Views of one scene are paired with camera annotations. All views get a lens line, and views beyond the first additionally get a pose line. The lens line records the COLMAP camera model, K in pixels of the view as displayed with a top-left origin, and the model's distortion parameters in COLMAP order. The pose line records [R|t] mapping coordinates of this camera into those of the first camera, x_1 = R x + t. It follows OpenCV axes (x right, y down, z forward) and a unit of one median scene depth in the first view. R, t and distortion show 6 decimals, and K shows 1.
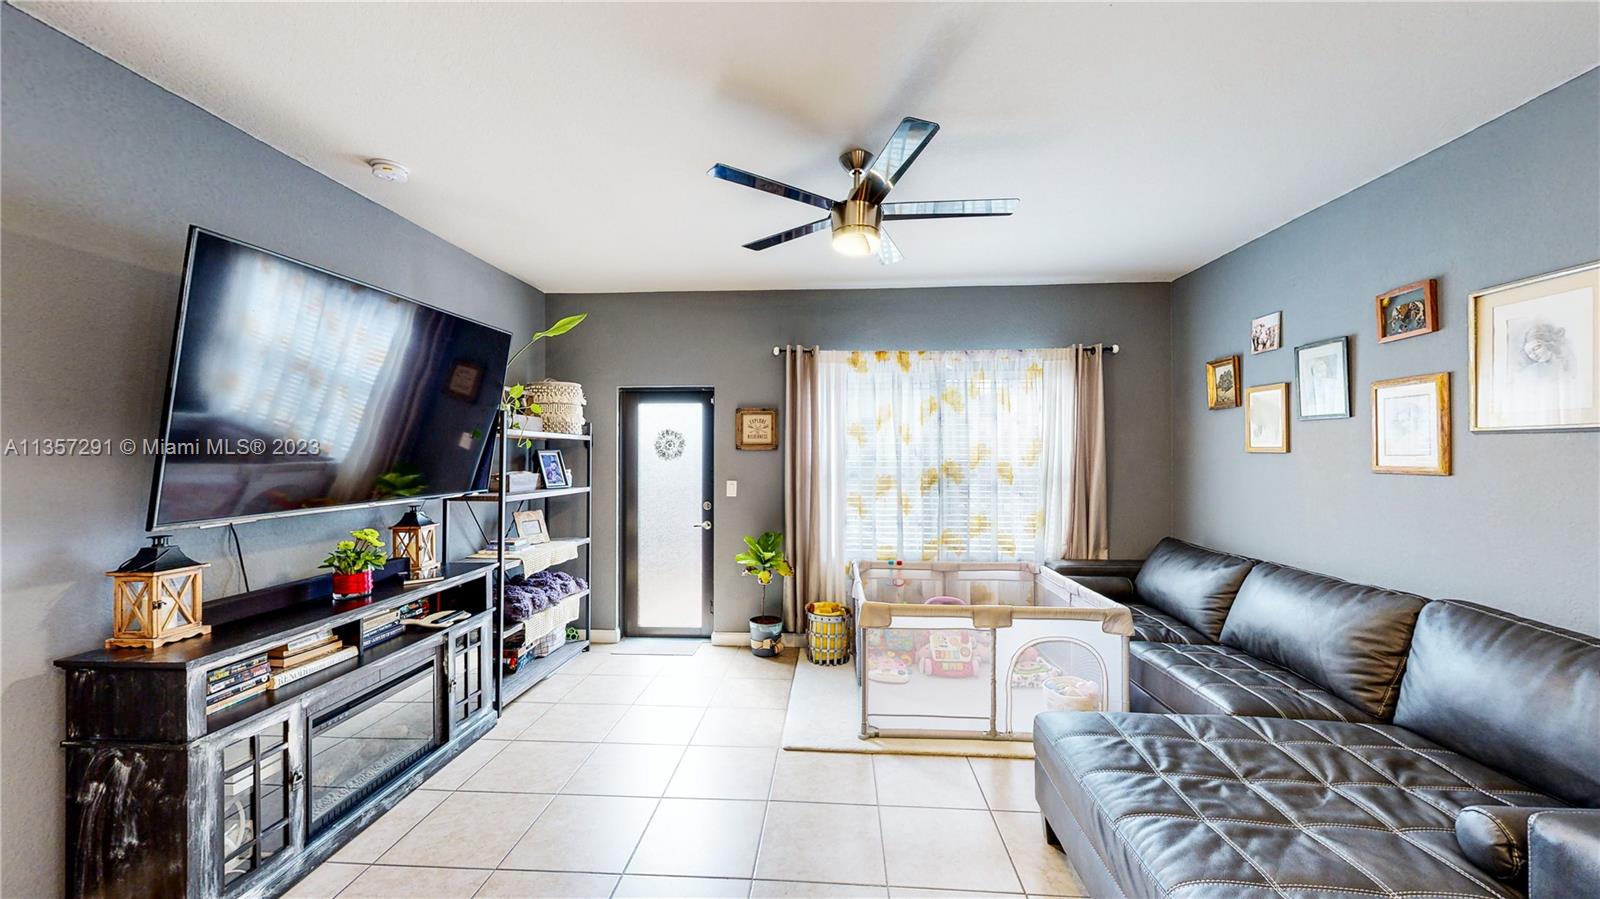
lens RADIAL K [[587.6, 0, 800.4], [0, 587.6, 452.0], [0, 0, 1]] dist [0.002000, 0.000259]
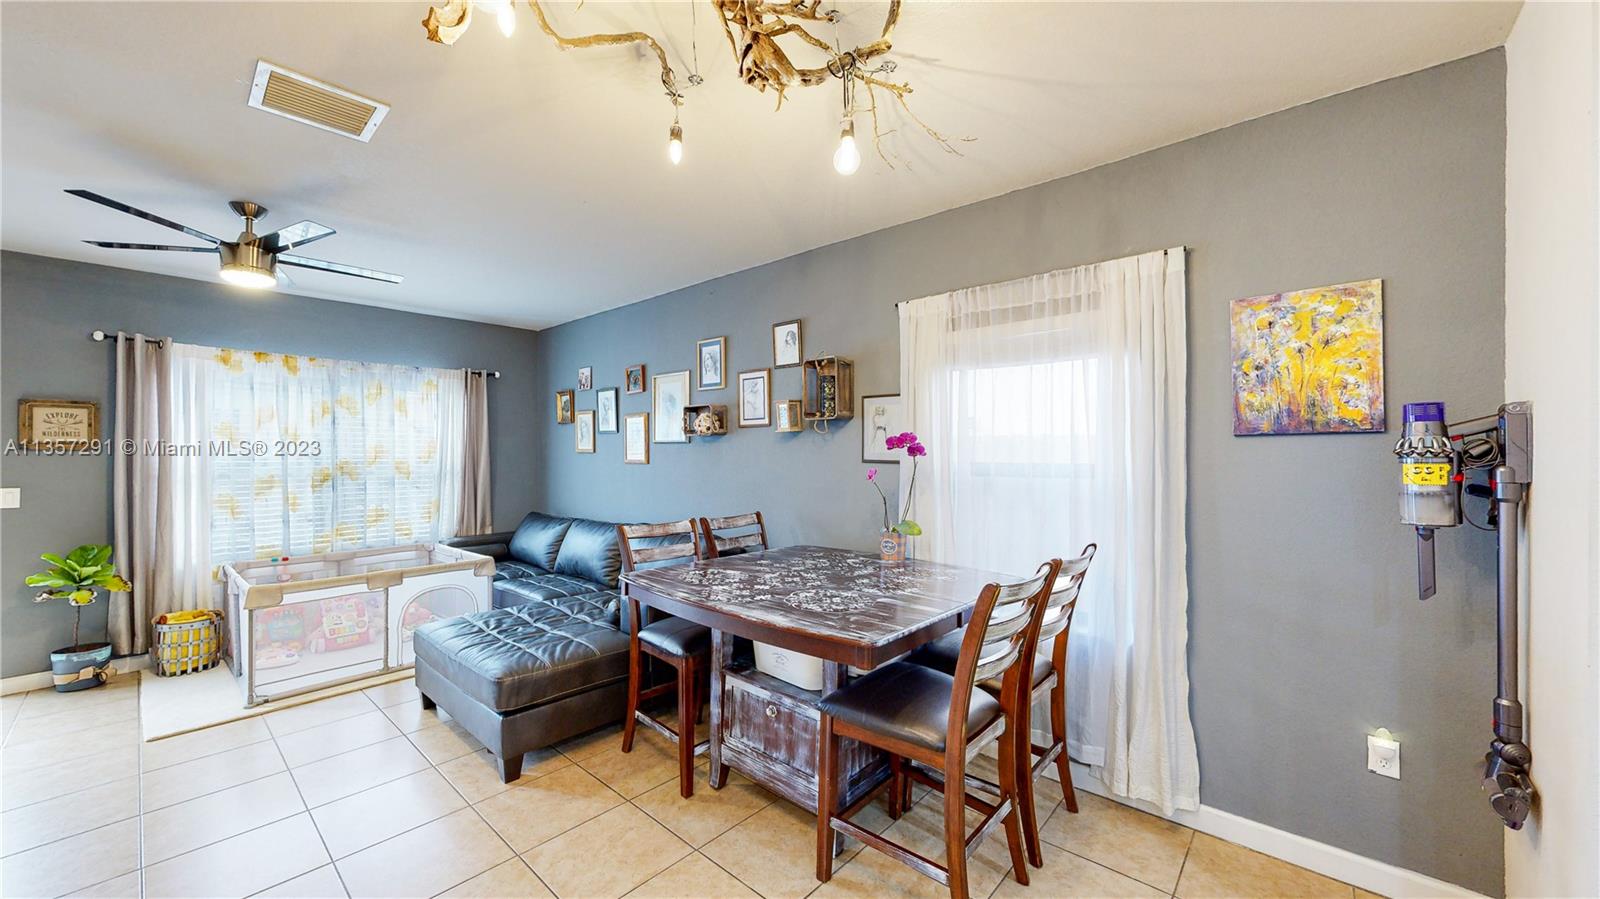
lens RADIAL K [[585.9, 0, 799.1], [0, 585.9, 452.1], [0, 0, 1]] dist [0.001161, 0.000226]
pose [[0.615613, -0.001050, 0.788048, -0.105537], [0.000127, 0.999999, 0.001233, -0.001656], [-0.788048, -0.000658, 0.615613, -0.417385]]
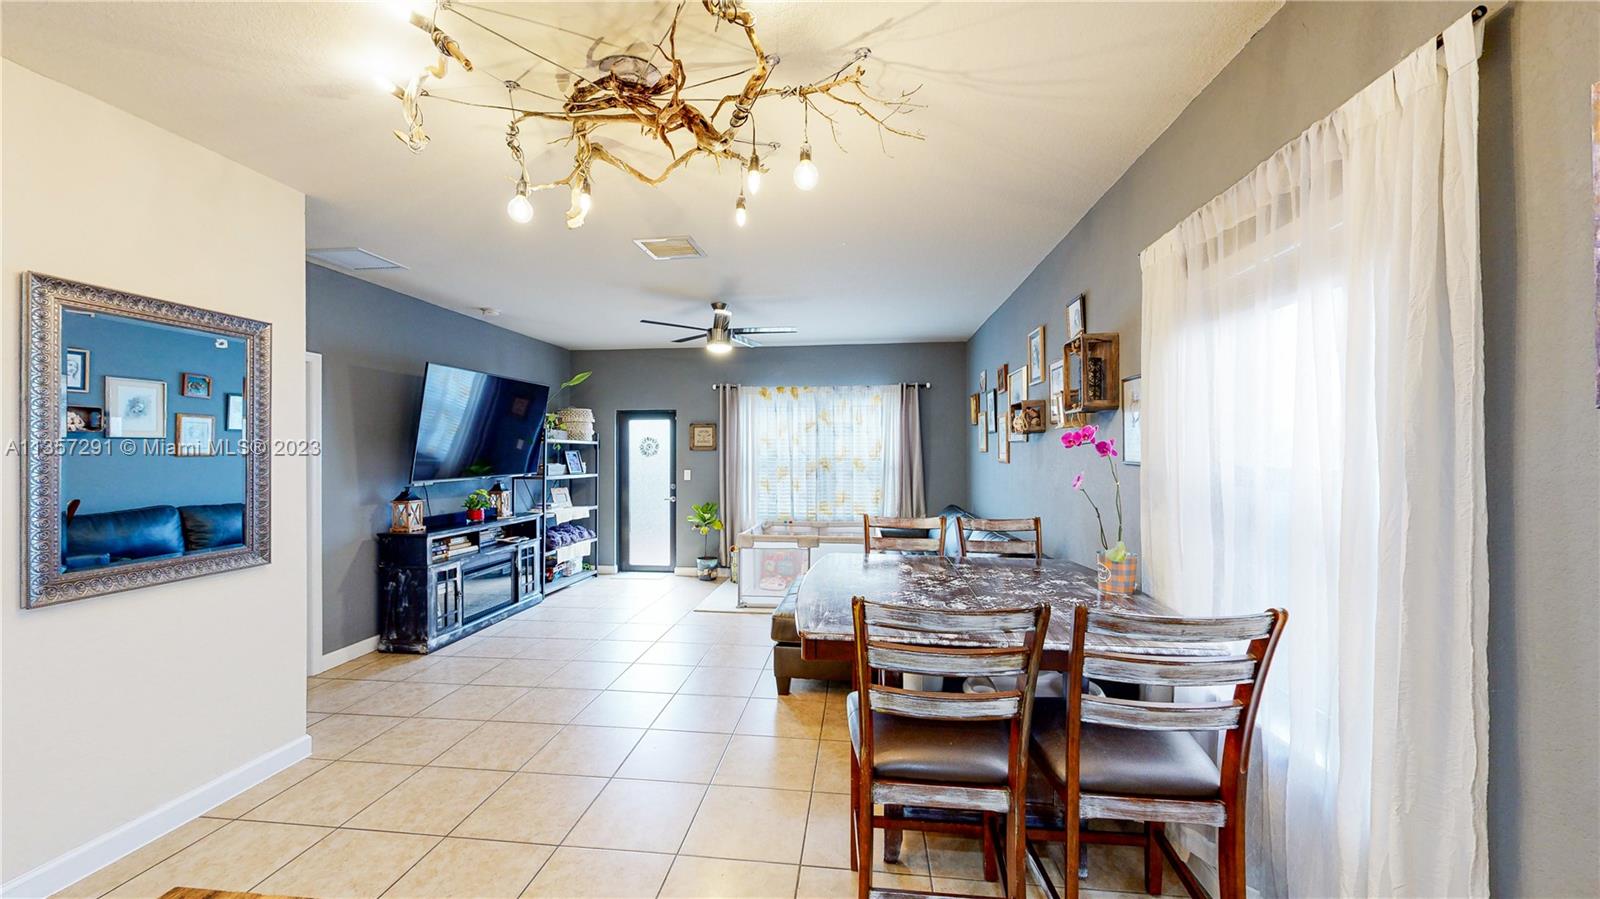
lens RADIAL K [[587.6, 0, 800.4], [0, 587.6, 452.0], [0, 0, 1]] dist [0.002000, 0.000259]
pose [[0.998894, -0.000831, -0.047009, 0.314064], [0.000909, 0.999998, 0.001643, -0.001100], [0.047007, -0.001684, 0.998893, -0.664712]]
